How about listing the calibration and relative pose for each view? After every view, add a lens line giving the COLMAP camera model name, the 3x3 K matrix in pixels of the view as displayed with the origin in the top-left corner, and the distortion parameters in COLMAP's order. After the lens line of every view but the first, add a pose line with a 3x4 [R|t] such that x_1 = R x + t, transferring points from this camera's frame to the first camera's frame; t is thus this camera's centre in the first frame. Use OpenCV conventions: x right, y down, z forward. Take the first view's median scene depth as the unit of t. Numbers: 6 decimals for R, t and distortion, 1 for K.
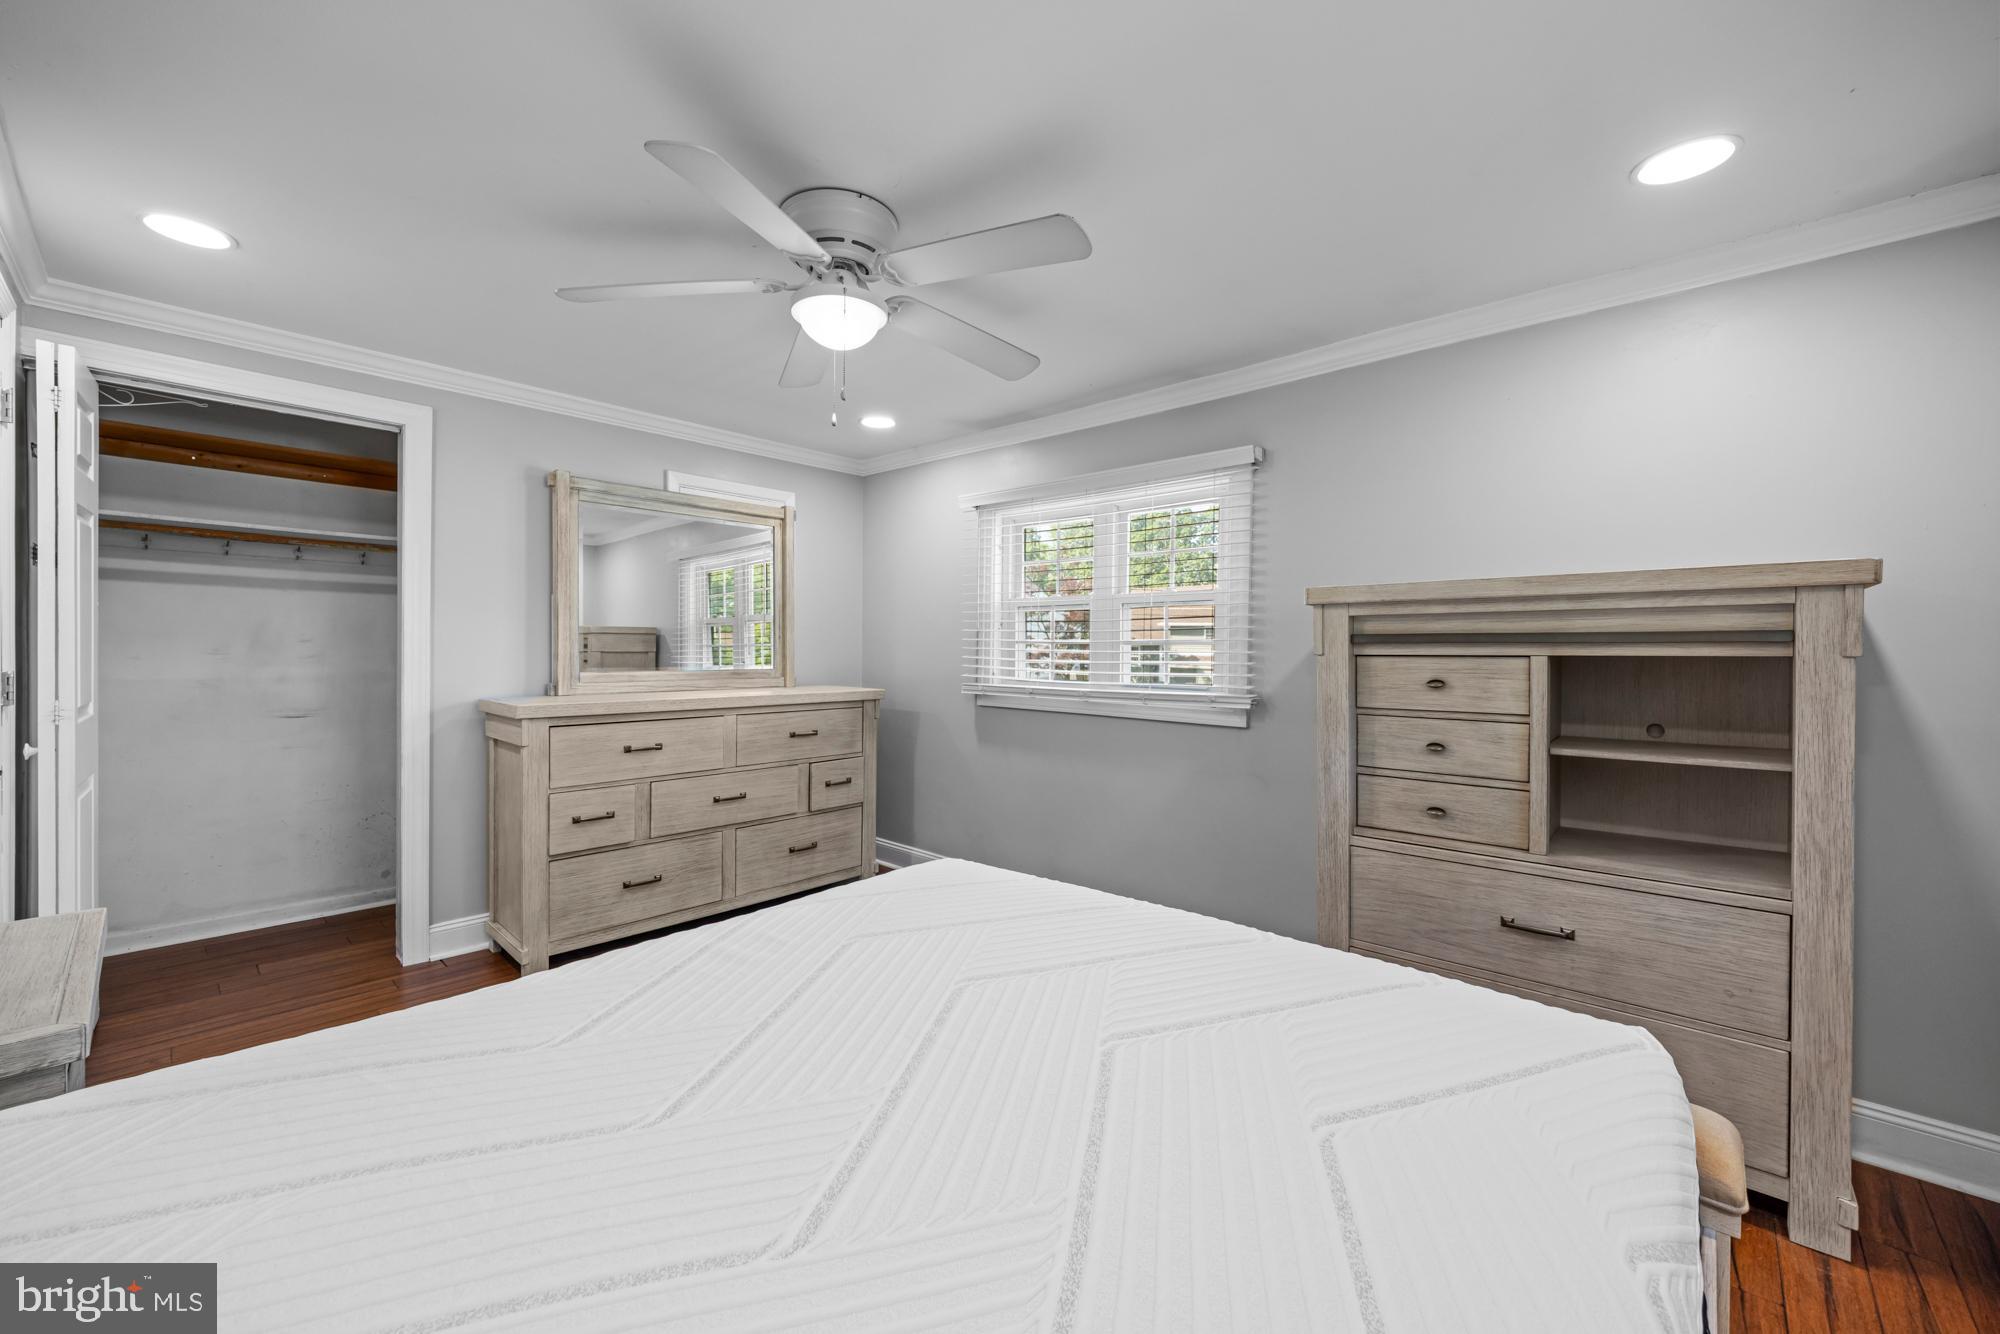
lens RADIAL K [[781.5, 0, 986.7], [0, 781.5, 646.1], [0, 0, 1]] dist [0.002340, -0.006156]
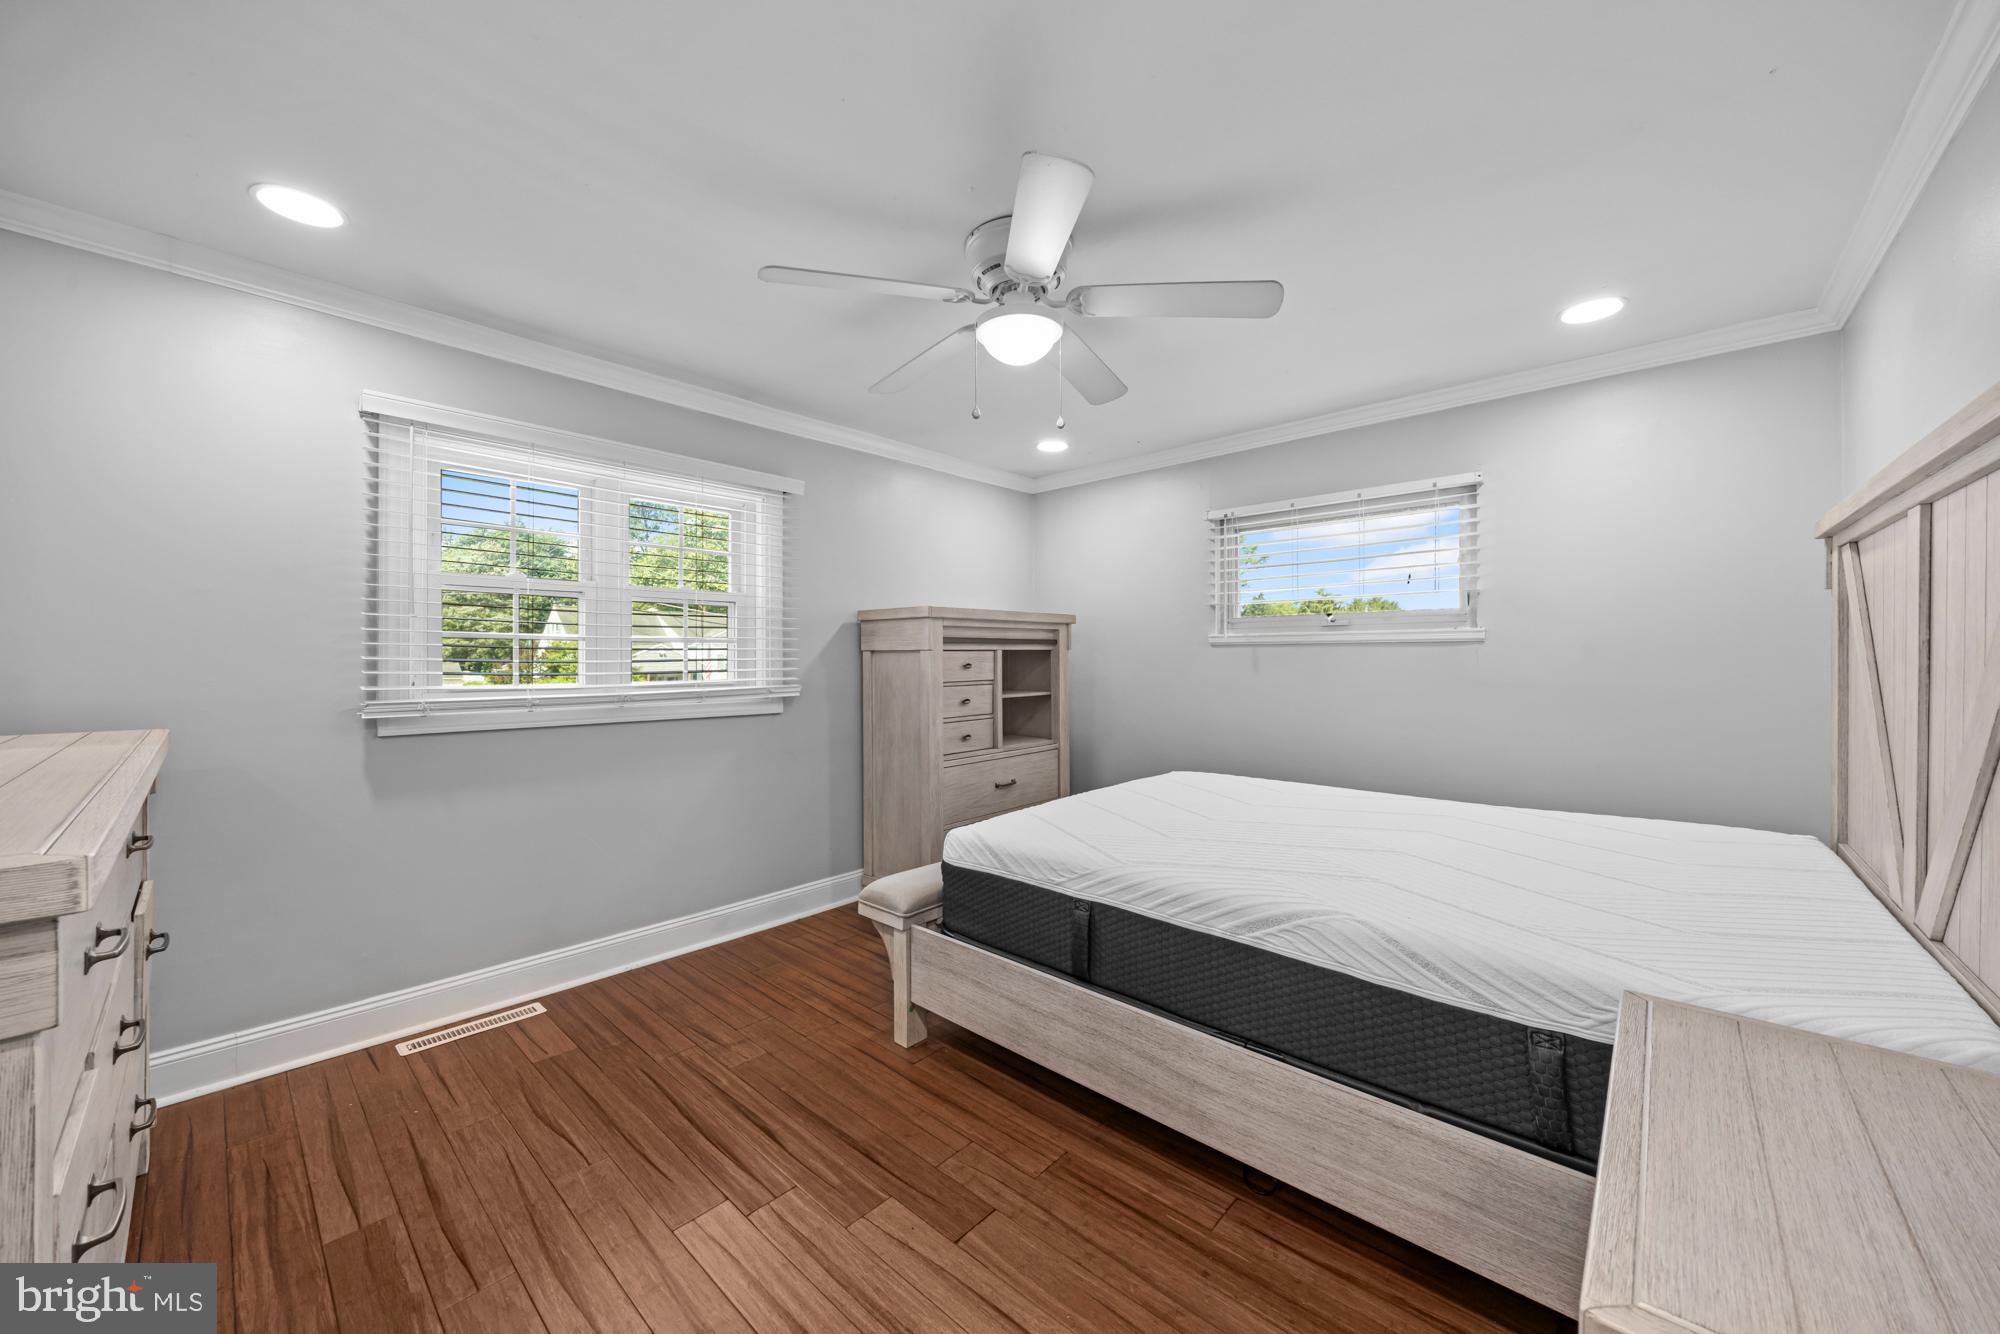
lens RADIAL K [[745.9, 0, 992.3], [0, 745.9, 633.1], [0, 0, 1]] dist [-0.000823, -0.000258]
pose [[-0.023082, 0.021815, 0.999496, -1.159998], [-0.002955, 0.999756, -0.021889, 0.010688], [-0.999729, -0.003458, -0.023012, 1.005201]]
